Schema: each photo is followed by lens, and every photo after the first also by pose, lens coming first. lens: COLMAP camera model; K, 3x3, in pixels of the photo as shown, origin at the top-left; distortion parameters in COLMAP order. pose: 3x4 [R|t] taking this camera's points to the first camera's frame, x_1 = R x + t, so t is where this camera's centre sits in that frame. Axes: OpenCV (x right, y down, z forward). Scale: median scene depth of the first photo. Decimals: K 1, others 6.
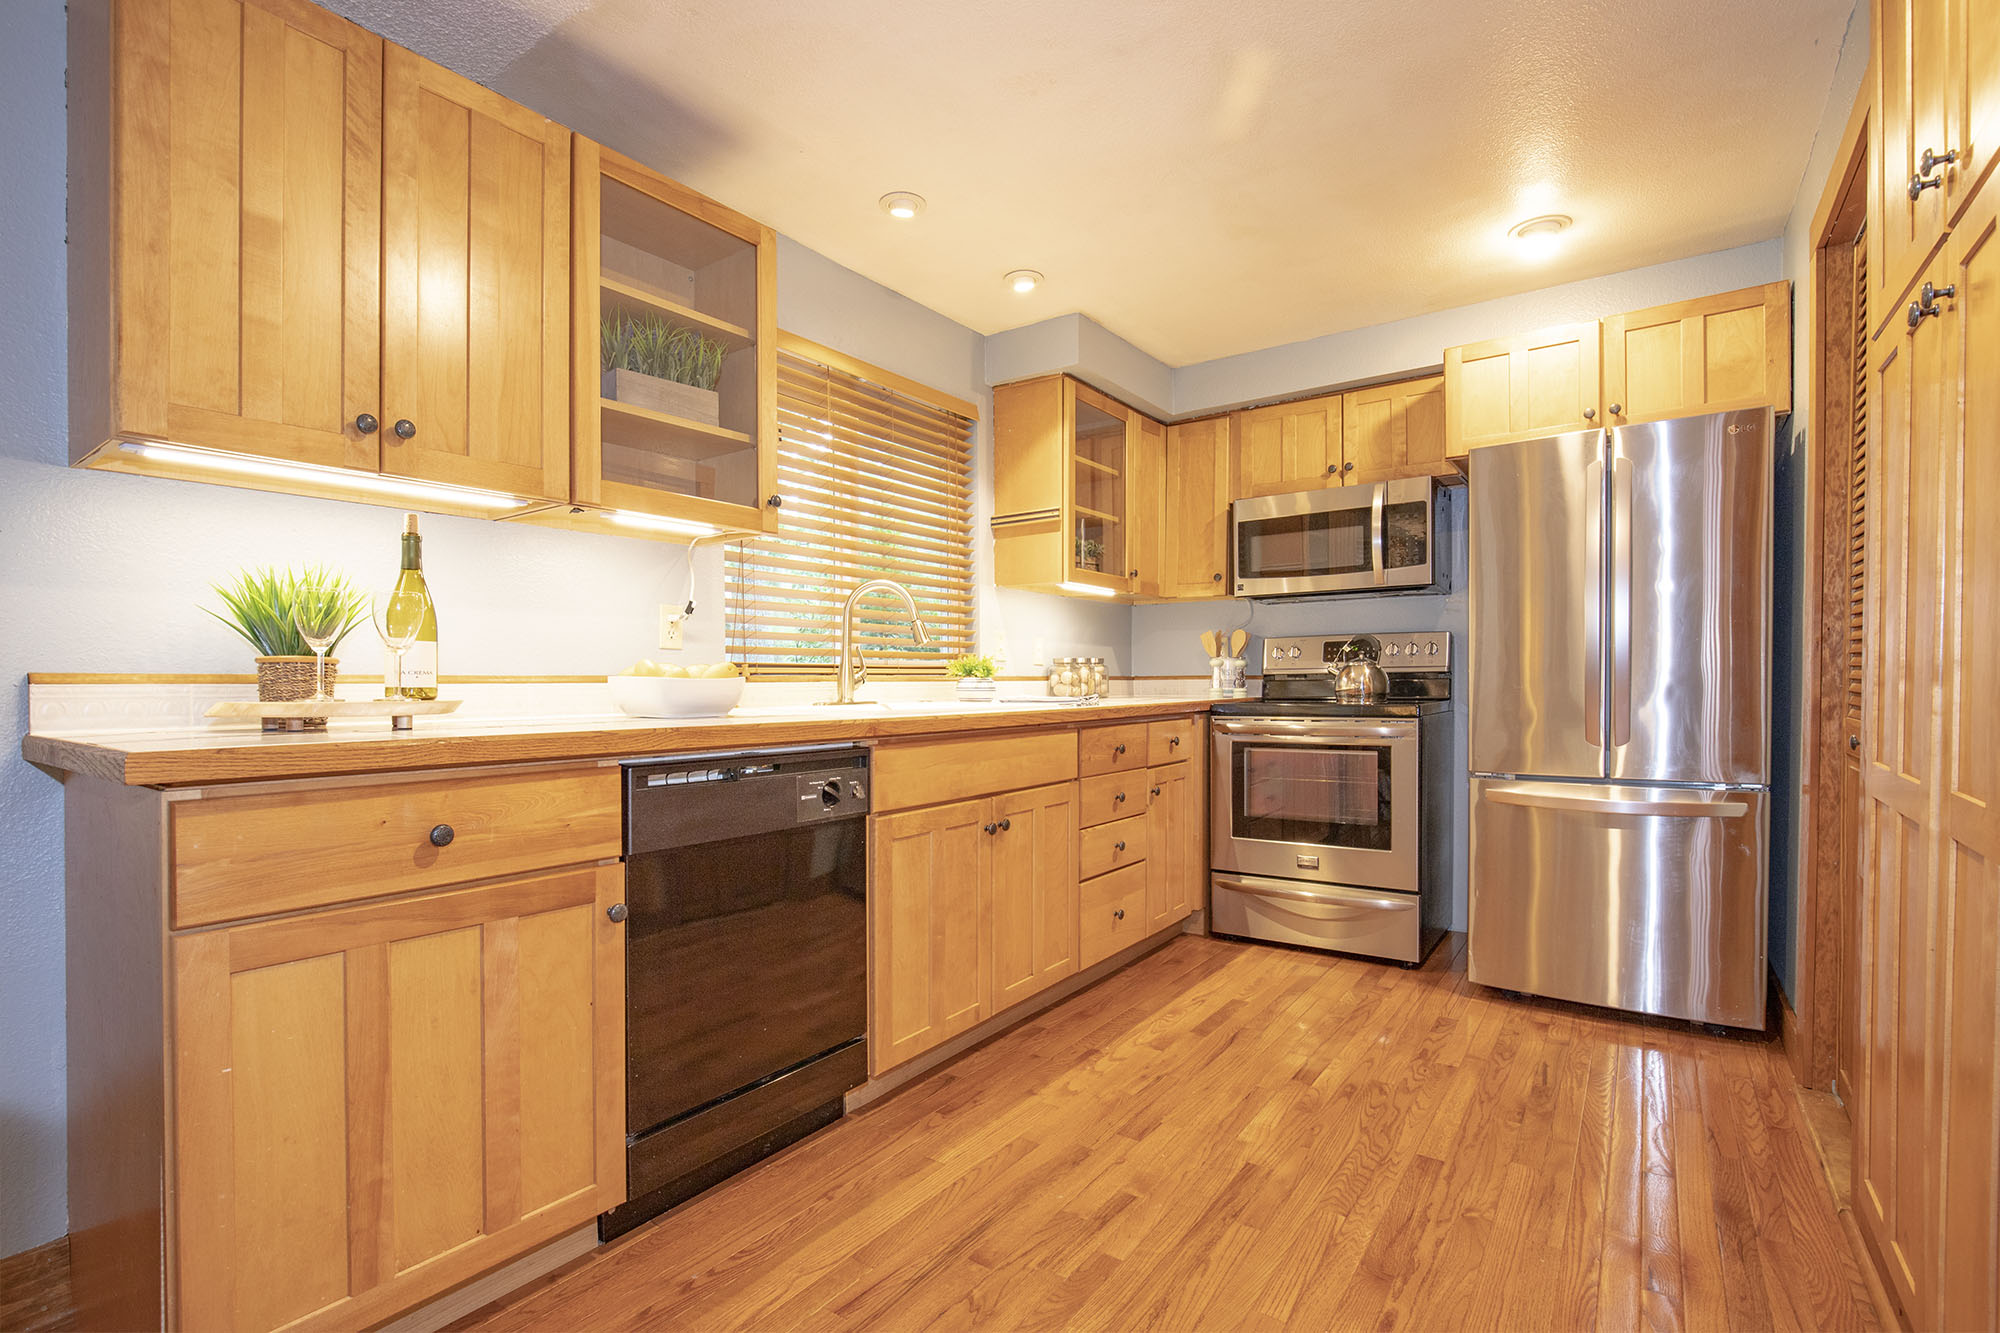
lens RADIAL K [[918.8, 0, 1000.3], [0, 918.8, 703.1], [0, 0, 1]] dist [-0.021960, 0.003350]
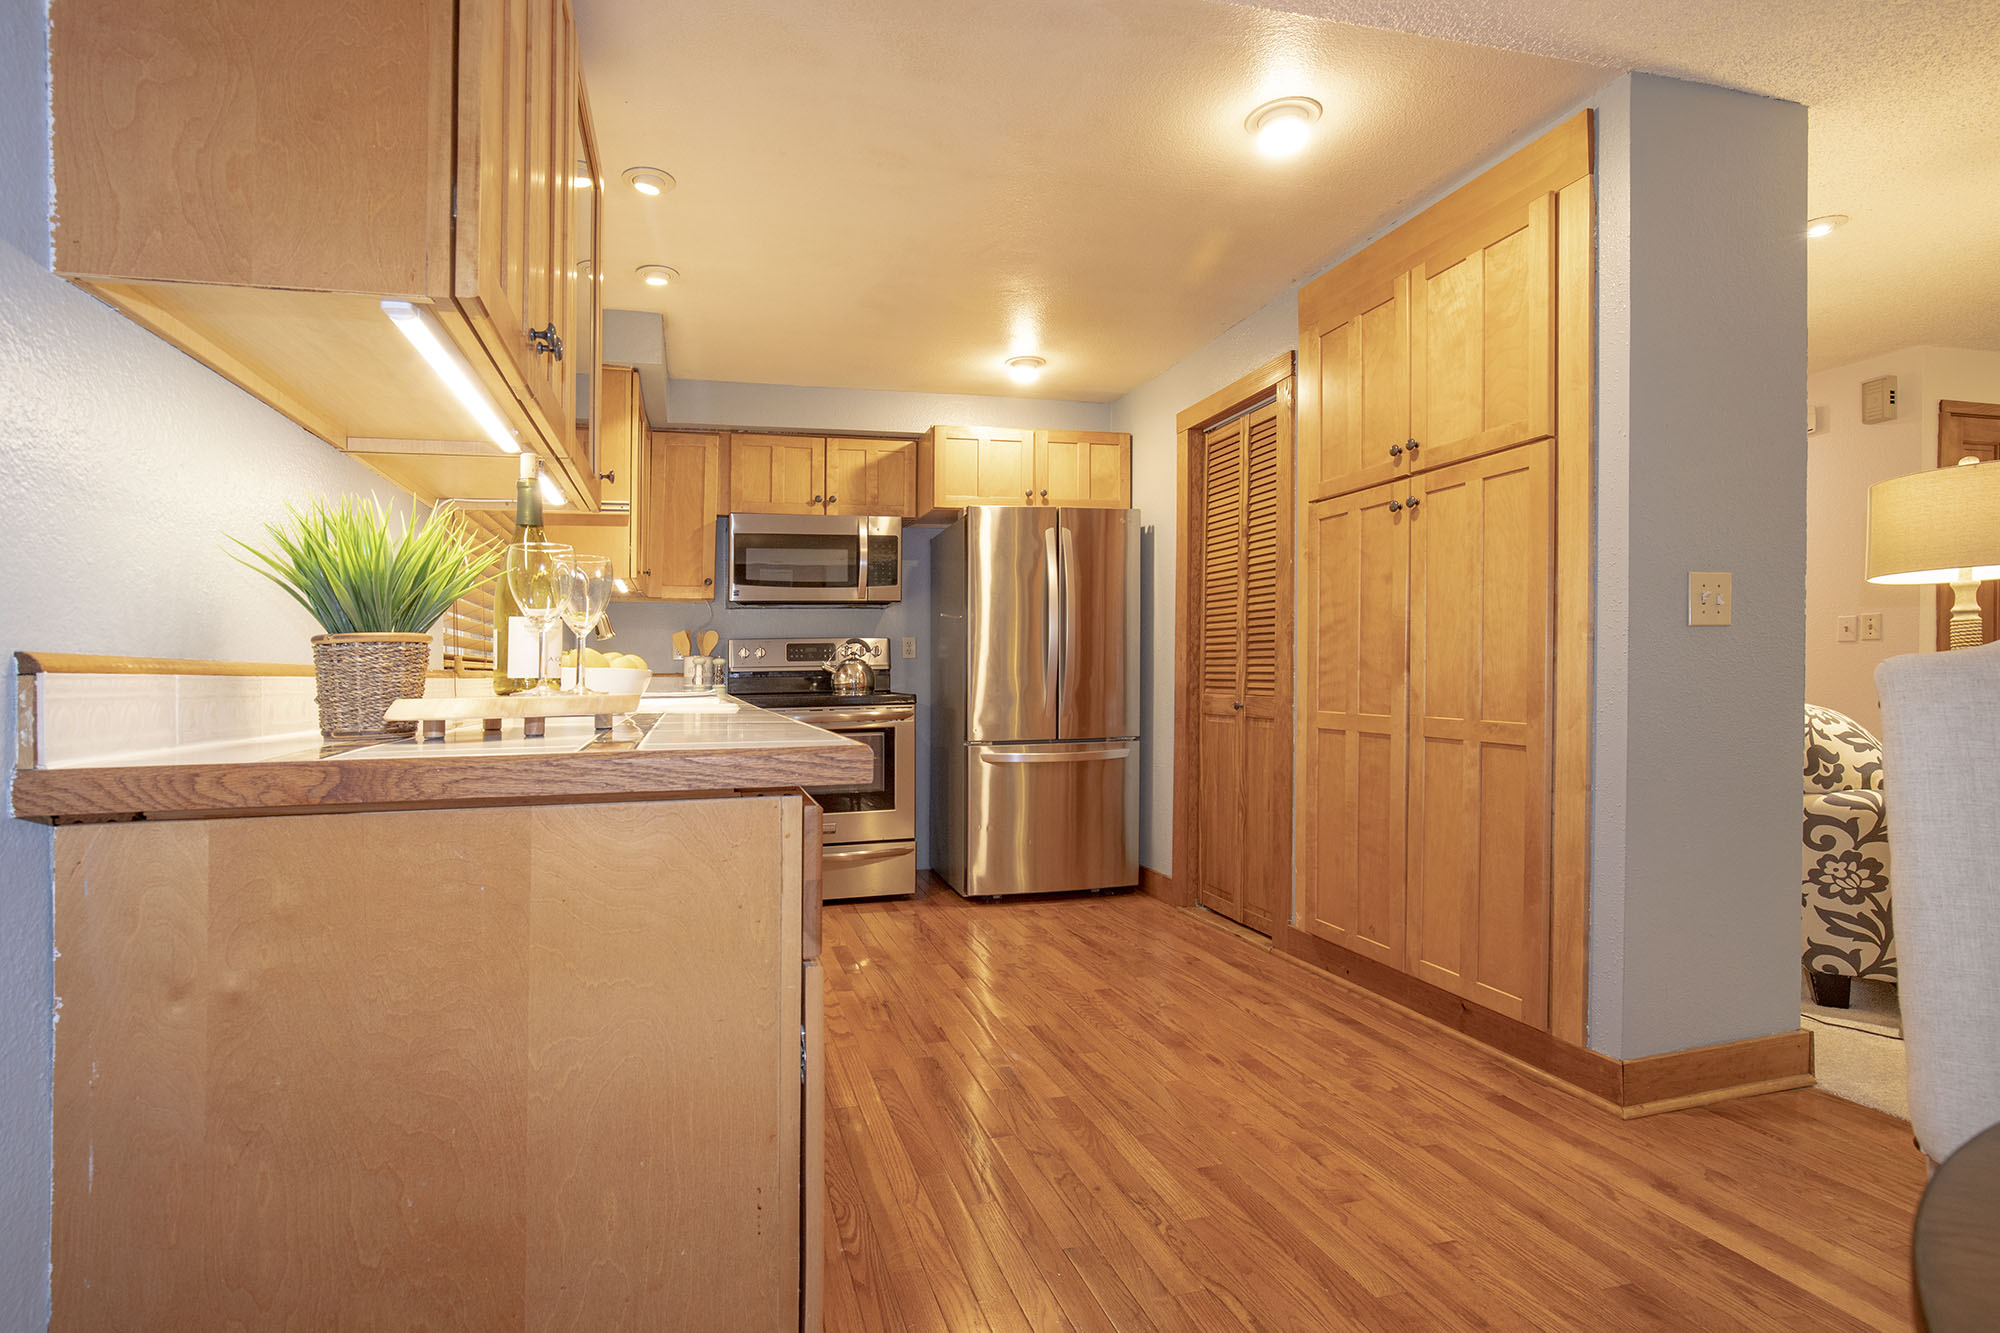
lens RADIAL K [[918.8, 0, 905.9], [0, 918.8, 710.0], [0, 0, 1]] dist [-0.021960, 0.003350]
pose [[0.685914, -0.027899, 0.727148, -3.288258], [0.024287, 0.999586, 0.015443, 0.024922], [-0.727277, 0.007067, 0.686307, 0.748146]]
